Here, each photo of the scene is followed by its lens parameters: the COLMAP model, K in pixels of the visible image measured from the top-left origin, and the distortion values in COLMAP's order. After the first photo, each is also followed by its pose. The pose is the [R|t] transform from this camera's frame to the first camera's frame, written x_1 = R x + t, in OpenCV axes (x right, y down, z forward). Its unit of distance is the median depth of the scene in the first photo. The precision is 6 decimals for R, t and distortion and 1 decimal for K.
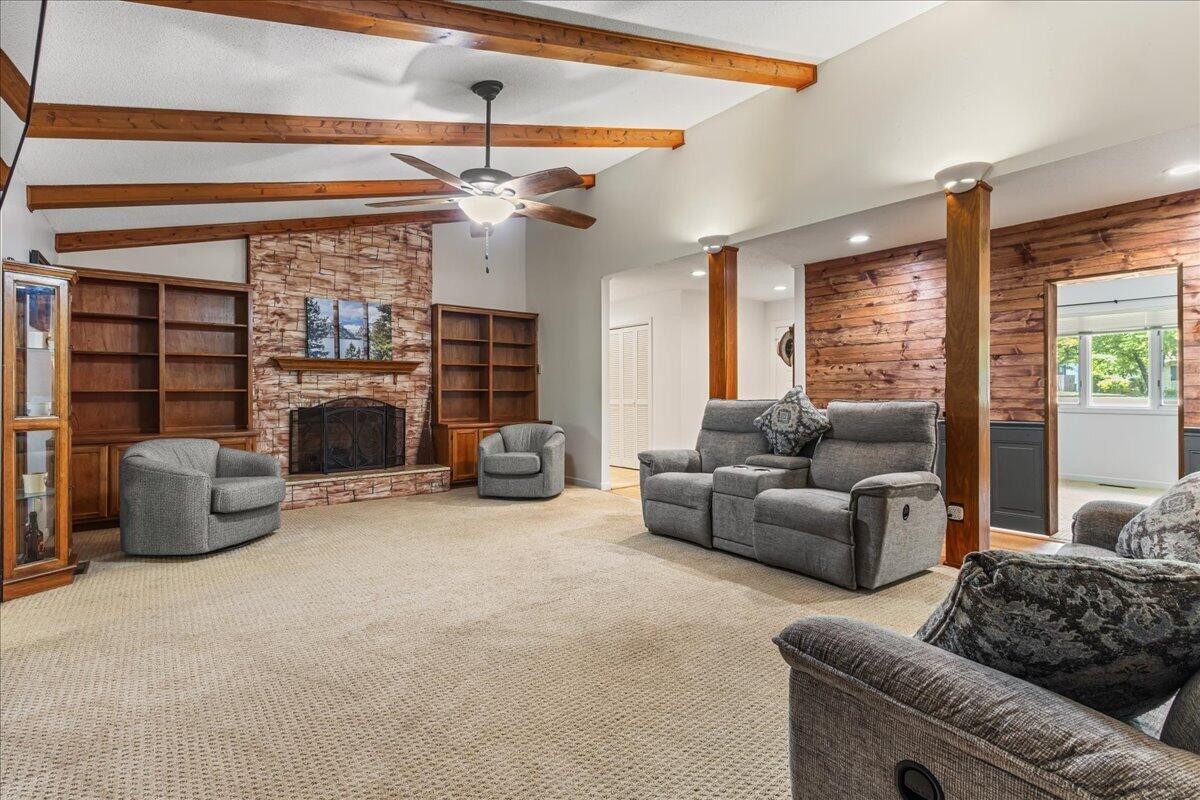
lens RADIAL K [[562.1, 0, 599.5], [0, 562.1, 391.2], [0, 0, 1]] dist [-0.001608, 0.000747]
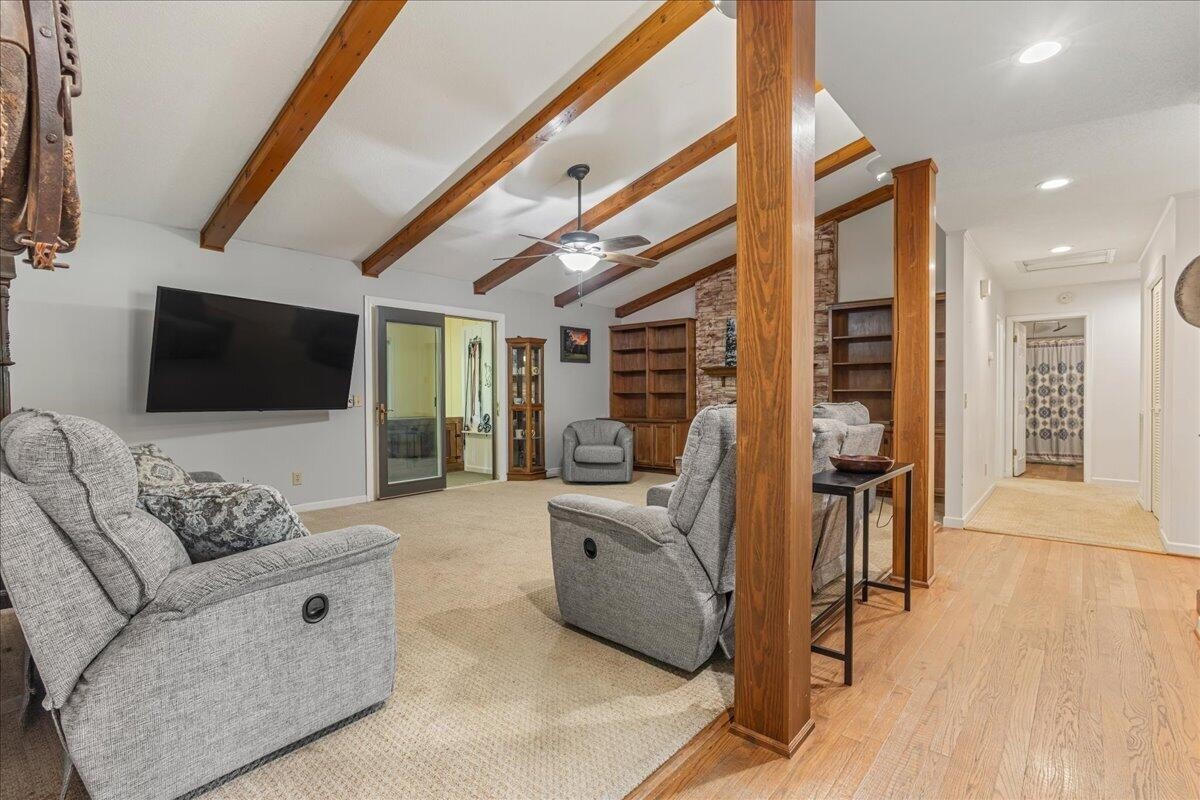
lens RADIAL K [[559.0, 0, 598.6], [0, 559.0, 395.2], [0, 0, 1]] dist [0.000557, 0.000707]
pose [[0.216435, 0.001322, -0.976296, 0.685570], [0.004638, 0.999986, 0.002382, 0.002128], [0.976286, -0.005043, 0.216426, 0.448464]]
